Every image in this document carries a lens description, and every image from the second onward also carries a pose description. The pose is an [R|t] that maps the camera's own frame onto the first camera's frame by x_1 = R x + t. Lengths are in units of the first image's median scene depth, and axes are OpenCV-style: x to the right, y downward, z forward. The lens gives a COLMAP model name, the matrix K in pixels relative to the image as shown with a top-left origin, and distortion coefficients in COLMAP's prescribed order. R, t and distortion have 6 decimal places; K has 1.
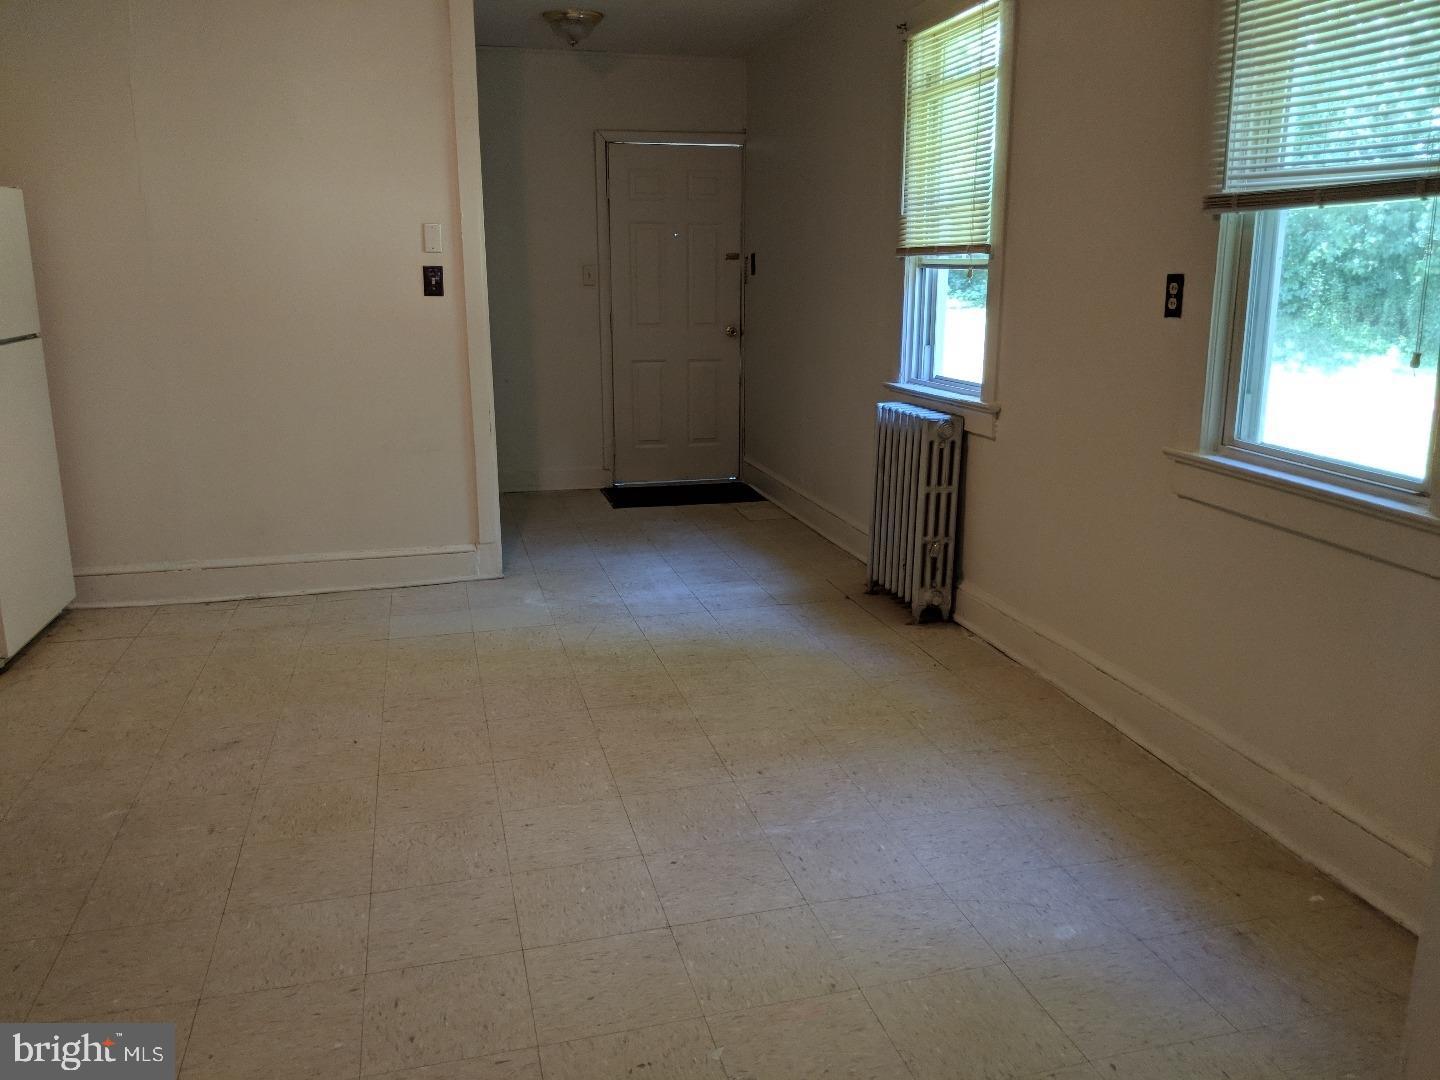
lens RADIAL K [[1141.1, 0, 716.4], [0, 1141.1, 532.1], [0, 0, 1]] dist [0.050569, -0.116030]
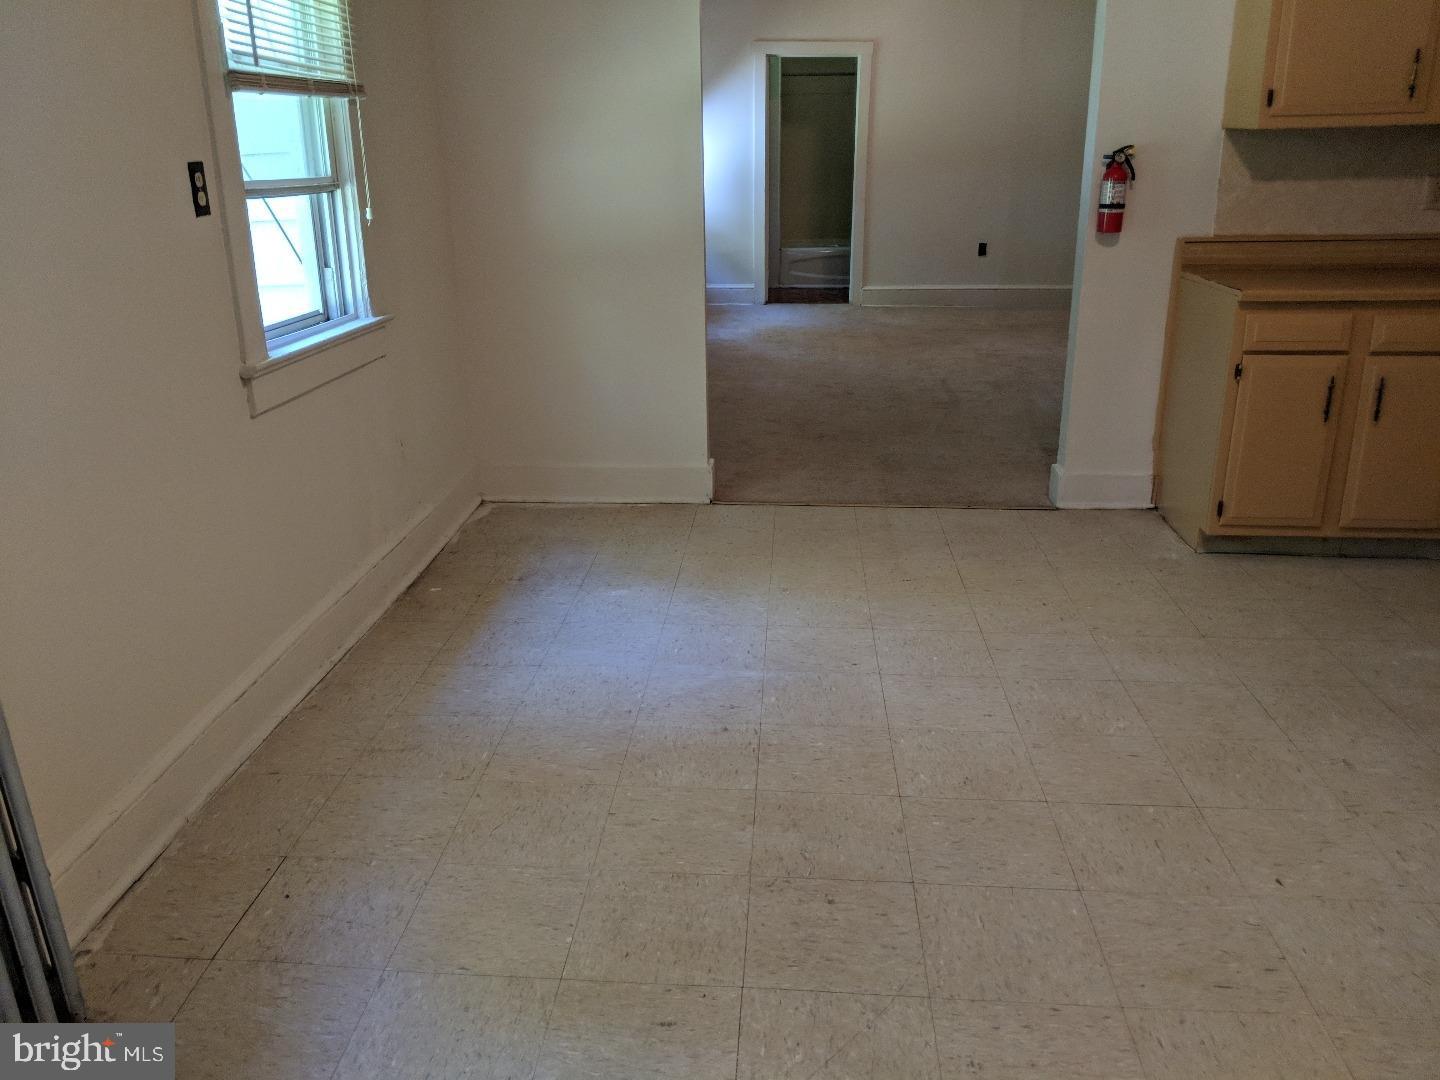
lens RADIAL K [[1141.1, 0, 708.6], [0, 1141.1, 541.8], [0, 0, 1]] dist [0.050569, -0.116030]
pose [[-0.946124, -0.080841, 0.313550, -0.215566], [0.100438, 0.847306, 0.521521, -0.376025], [-0.307833, 0.524916, -0.793537, 1.641037]]
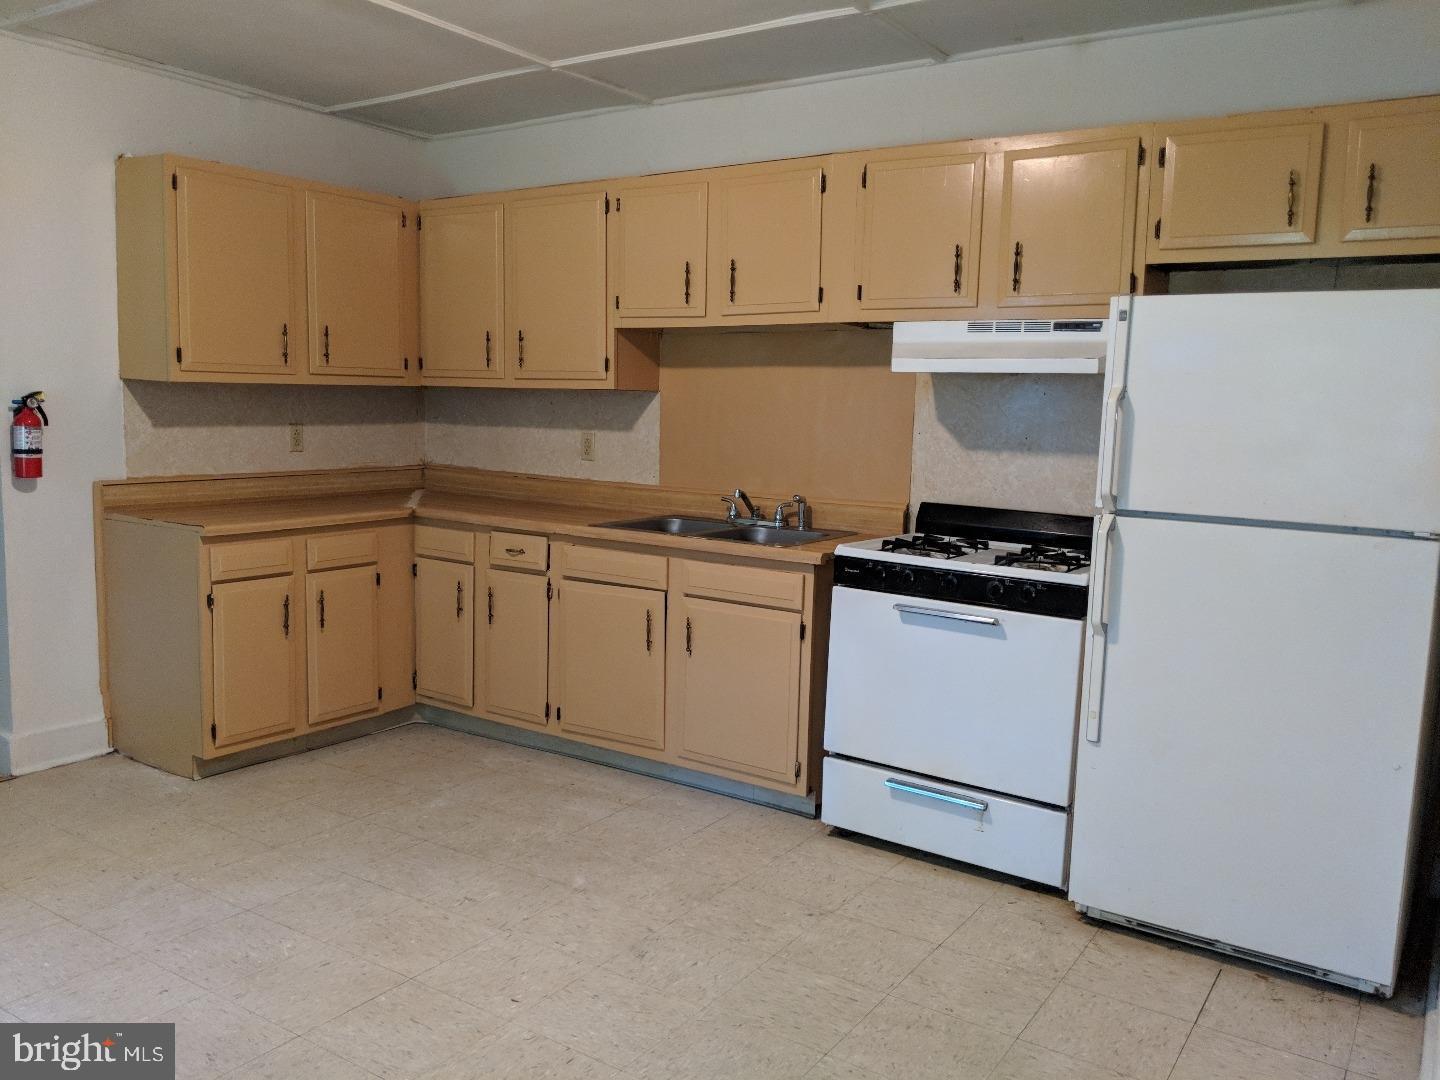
lens RADIAL K [[1141.1, 0, 715.3], [0, 1141.1, 551.7], [0, 0, 1]] dist [0.050569, -0.116030]
pose [[-0.731366, 0.071885, -0.678186, 0.094945], [-0.186804, 0.935281, 0.300589, -0.386250], [0.655902, 0.346528, -0.670605, 1.632714]]
